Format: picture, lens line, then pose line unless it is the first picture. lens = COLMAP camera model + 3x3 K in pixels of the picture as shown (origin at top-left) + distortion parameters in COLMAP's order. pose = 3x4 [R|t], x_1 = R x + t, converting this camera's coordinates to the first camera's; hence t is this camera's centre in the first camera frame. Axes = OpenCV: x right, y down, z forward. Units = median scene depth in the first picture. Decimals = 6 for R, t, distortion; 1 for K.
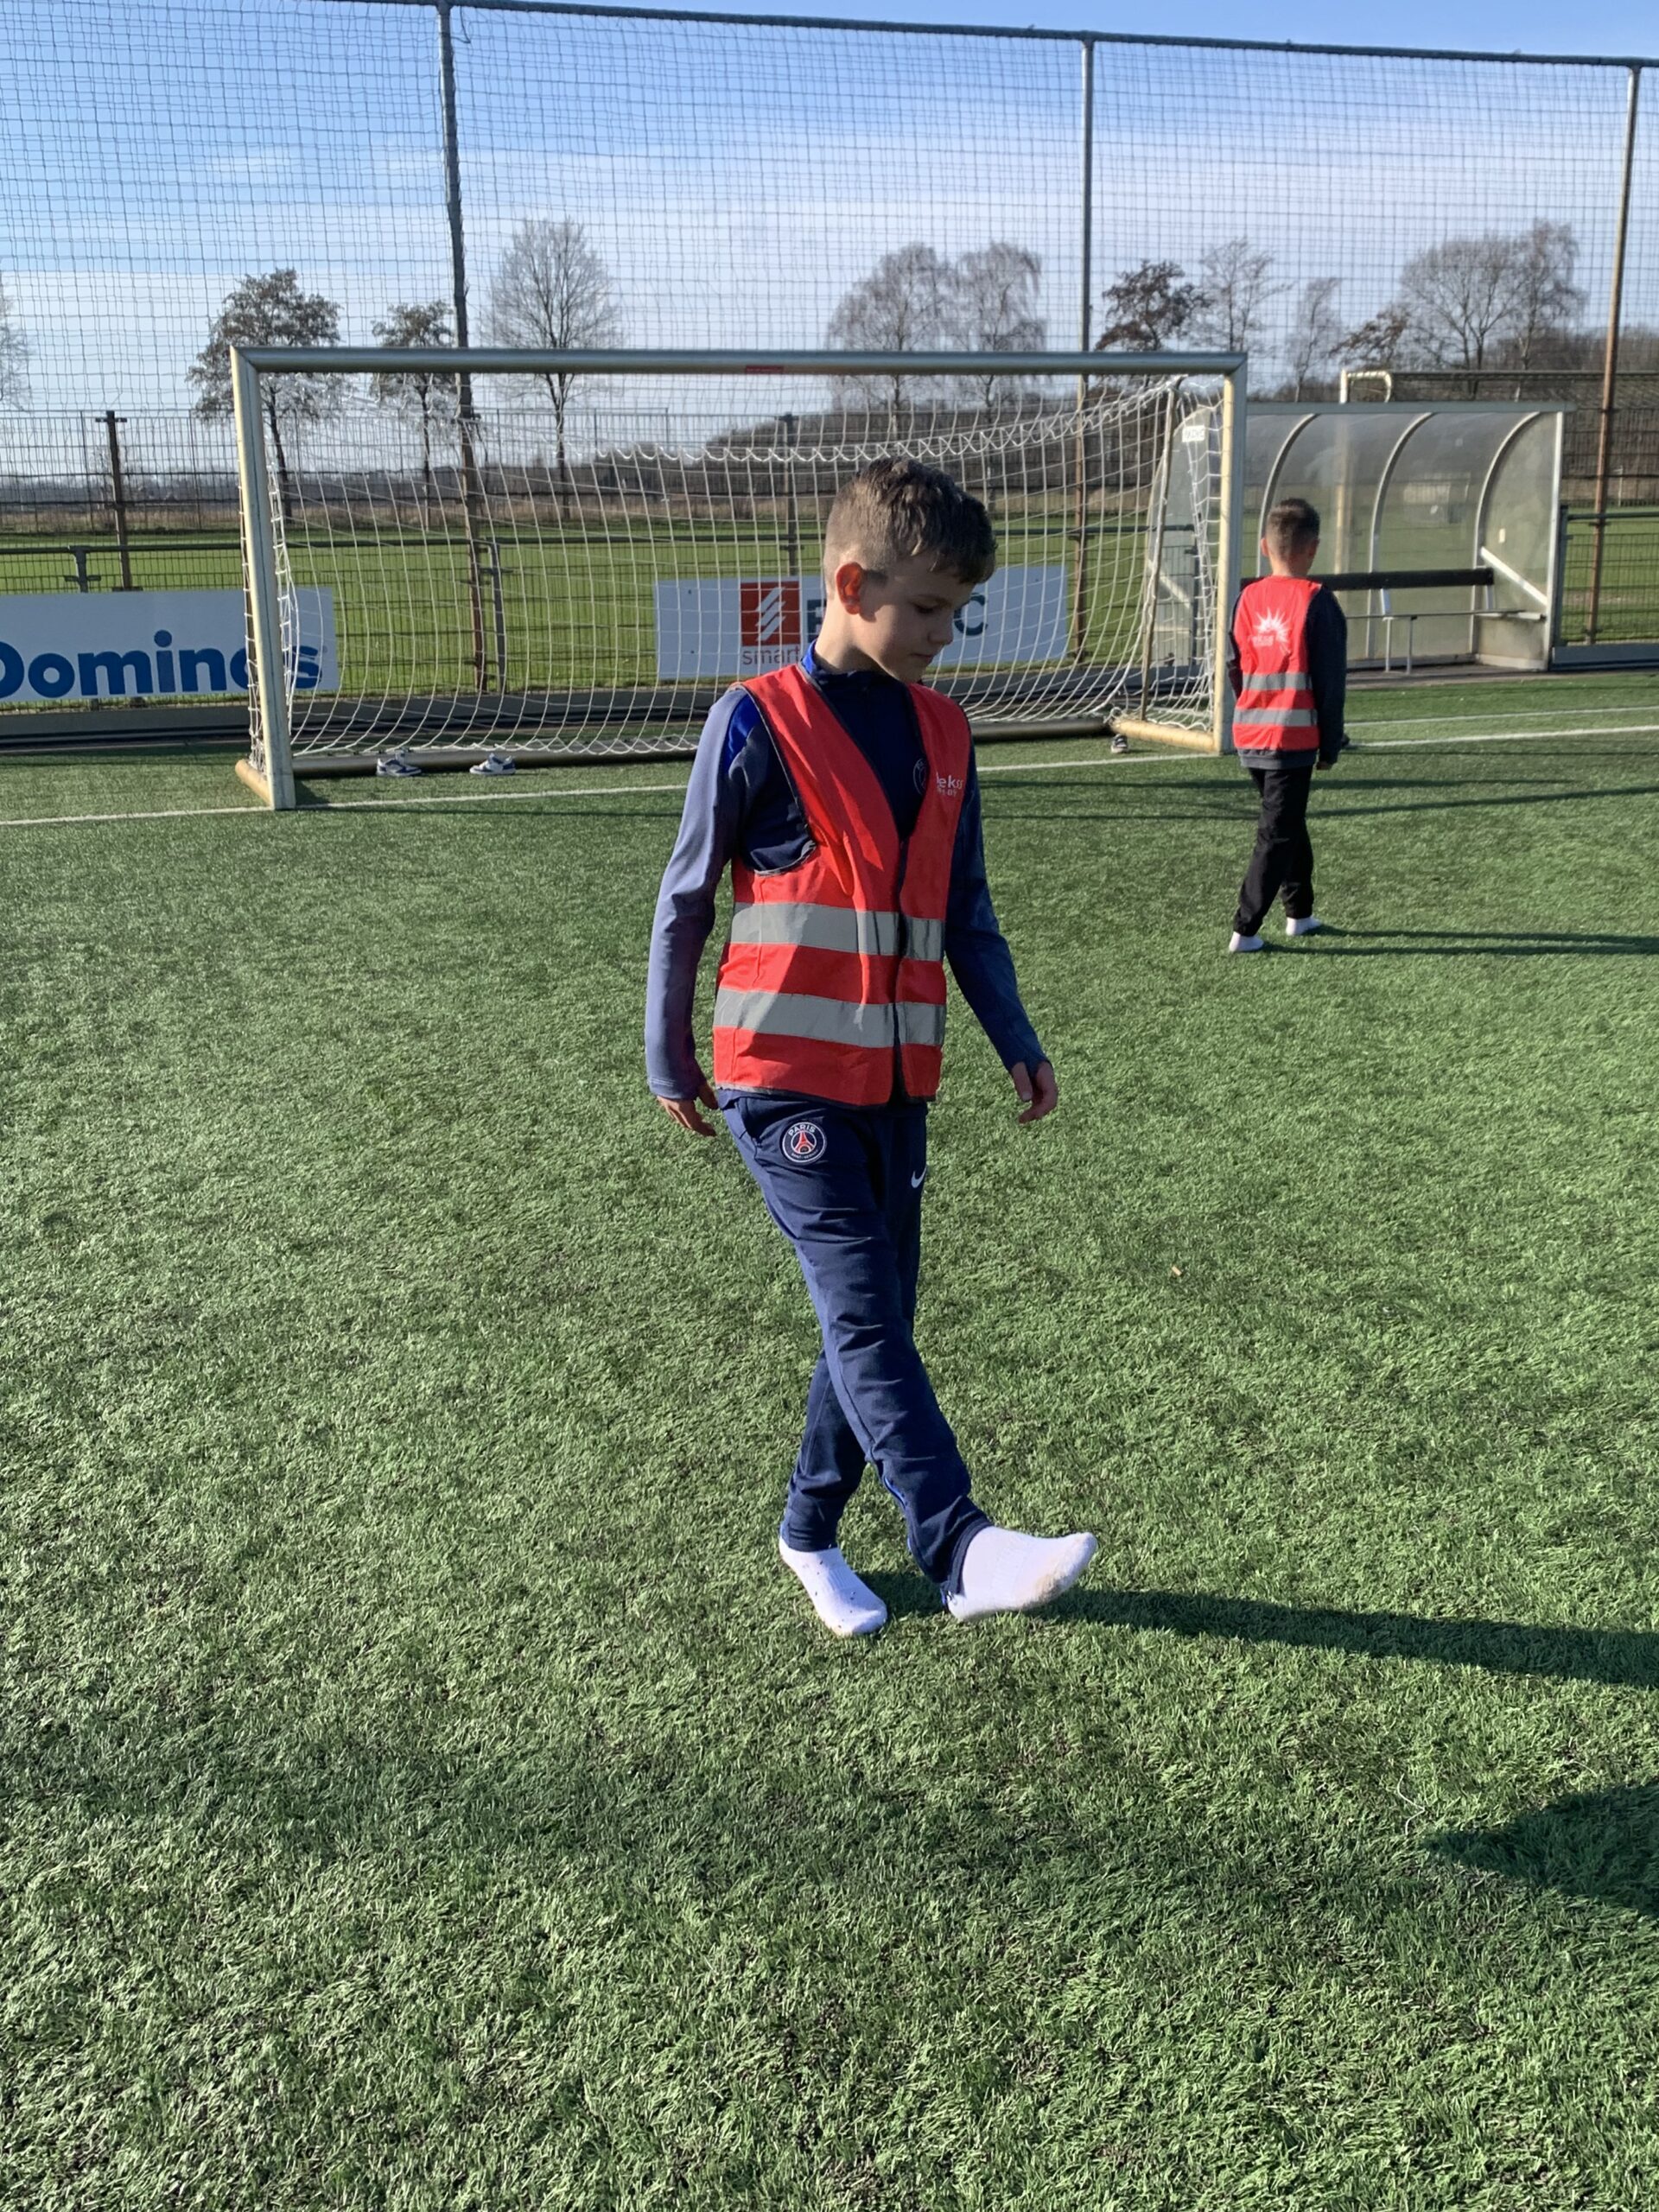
lens RADIAL K [[2345.9, 0, 830.8], [0, 2345.9, 1059.0], [0, 0, 1]] dist [0.046518, 0.000000]
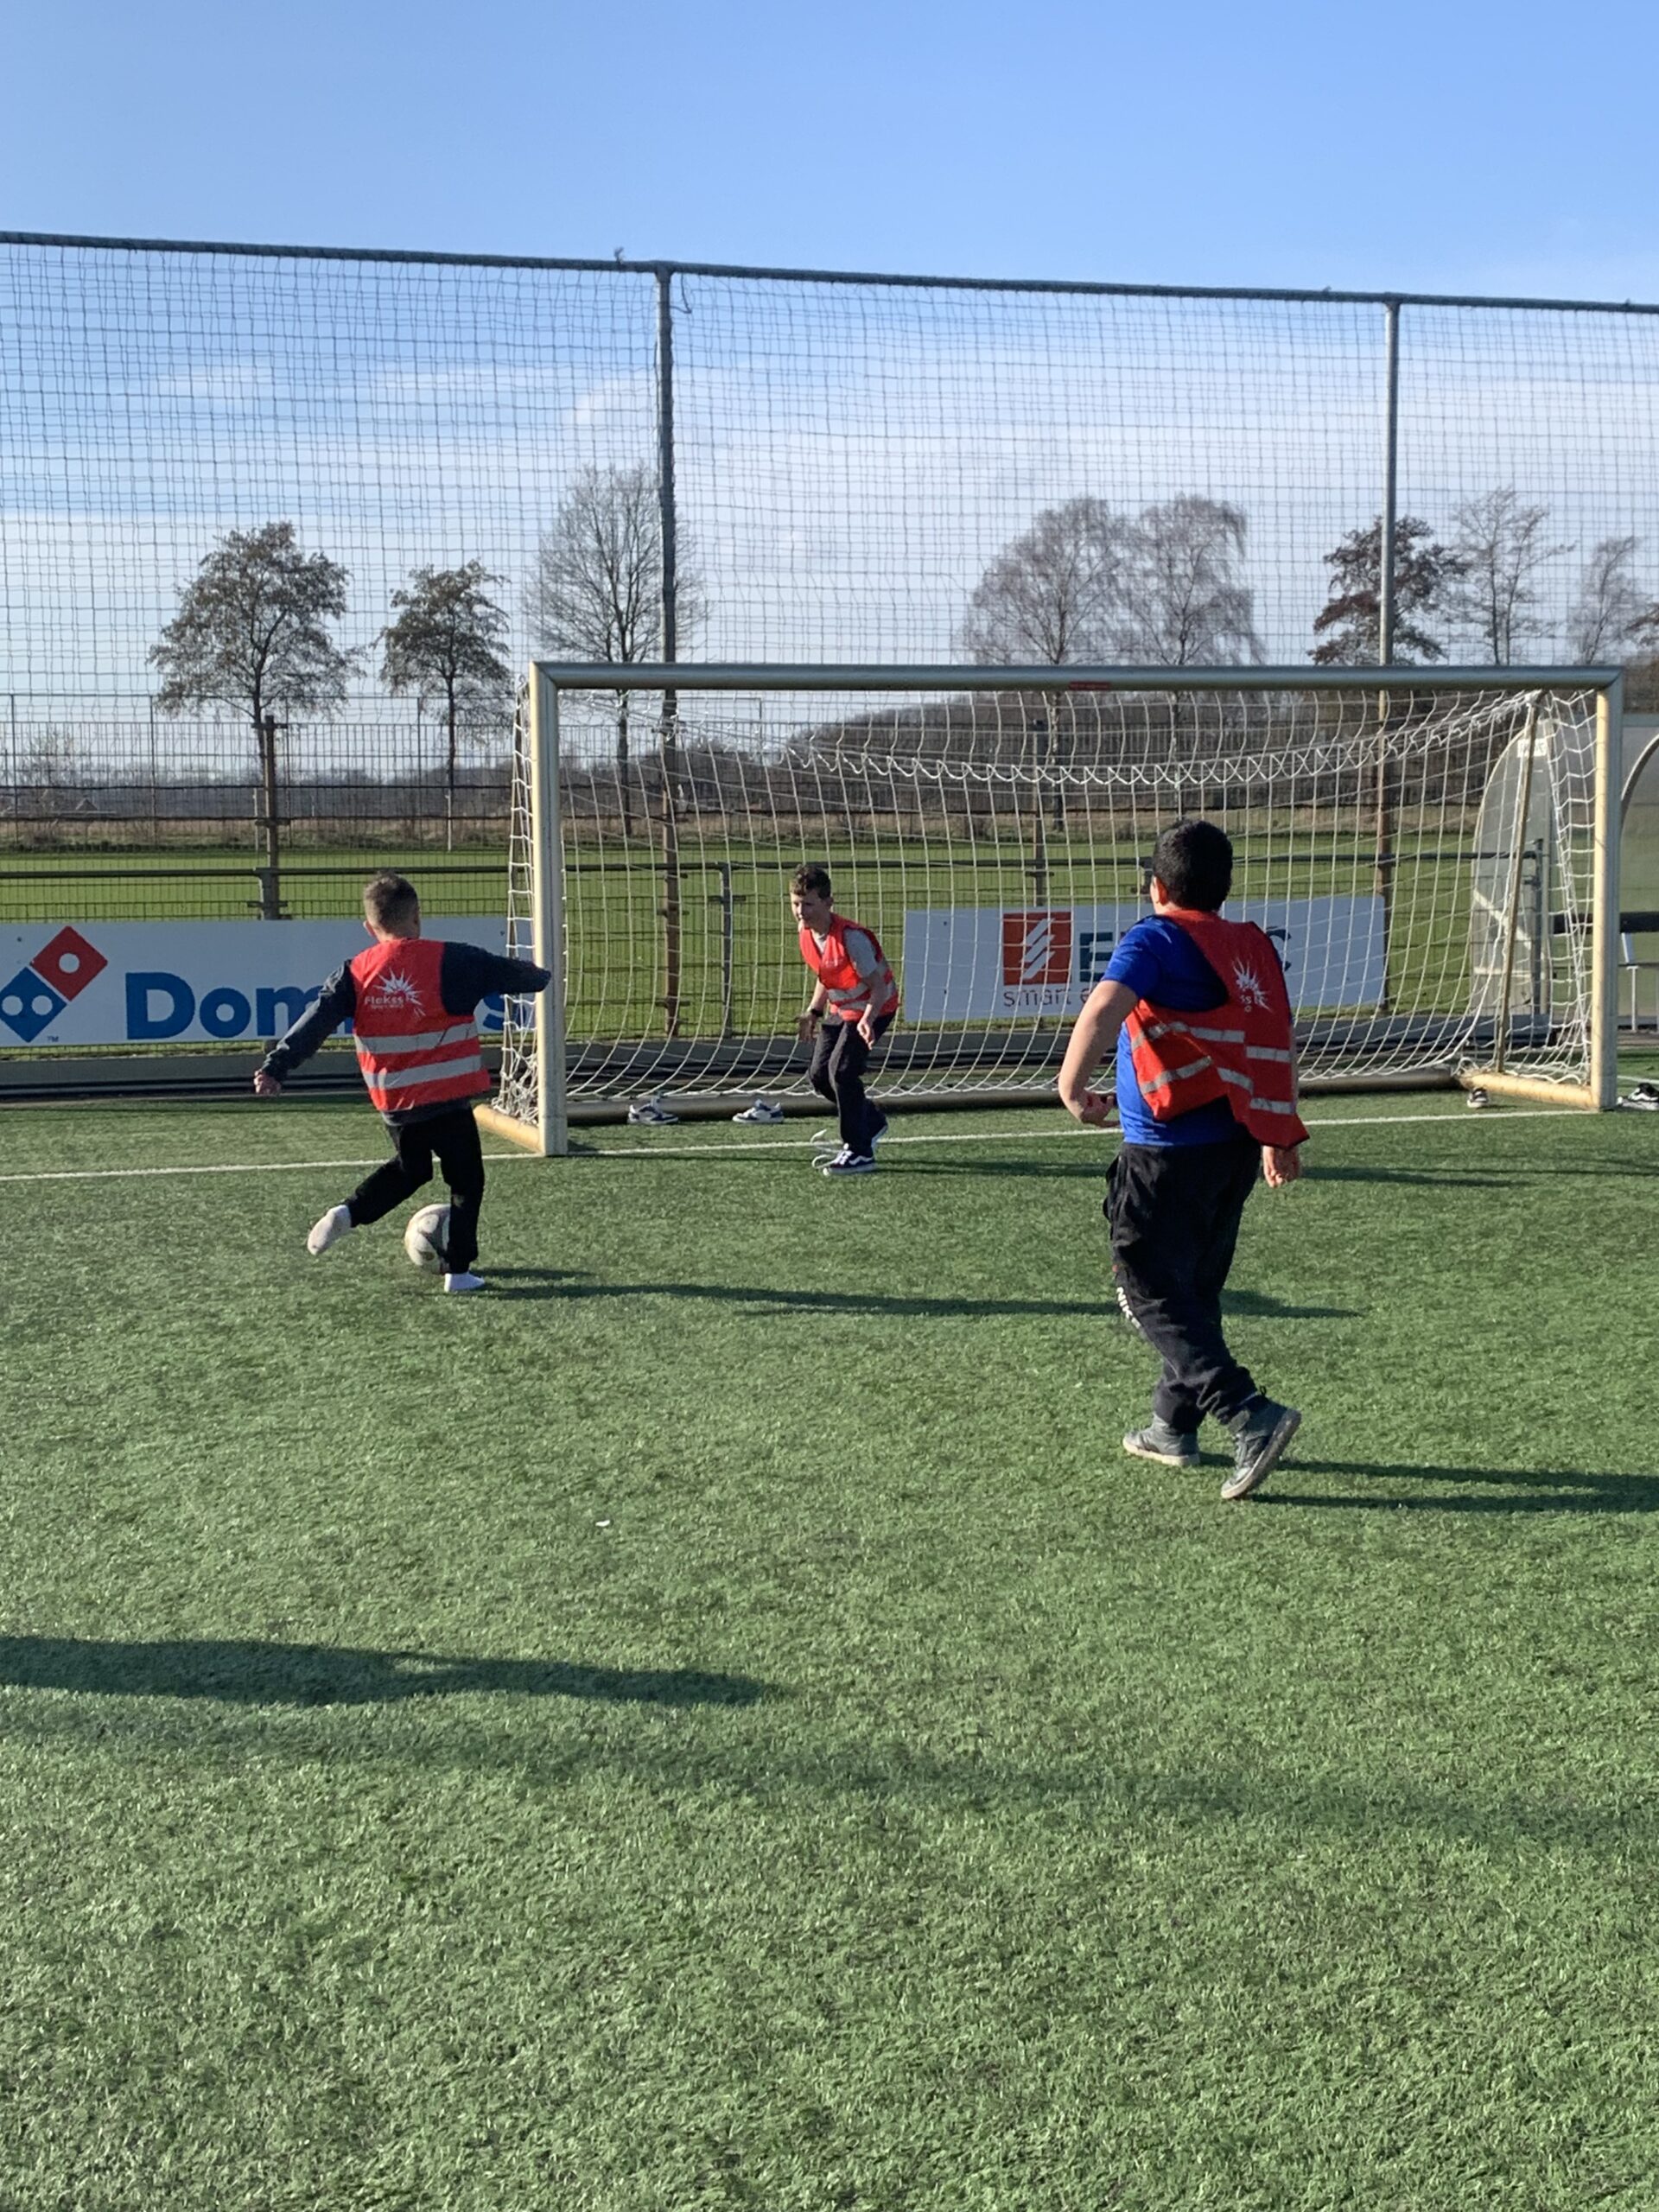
lens RADIAL K [[3189.5, 0, 842.6], [0, 3189.5, 1016.2], [0, 0, 1]] dist [0.197677, 0.000000]
pose [[0.999452, 0.009476, -0.031725, -0.051738], [-0.014695, 0.985584, -0.168549, 0.027315], [0.029670, 0.168923, 0.985183, -0.124264]]
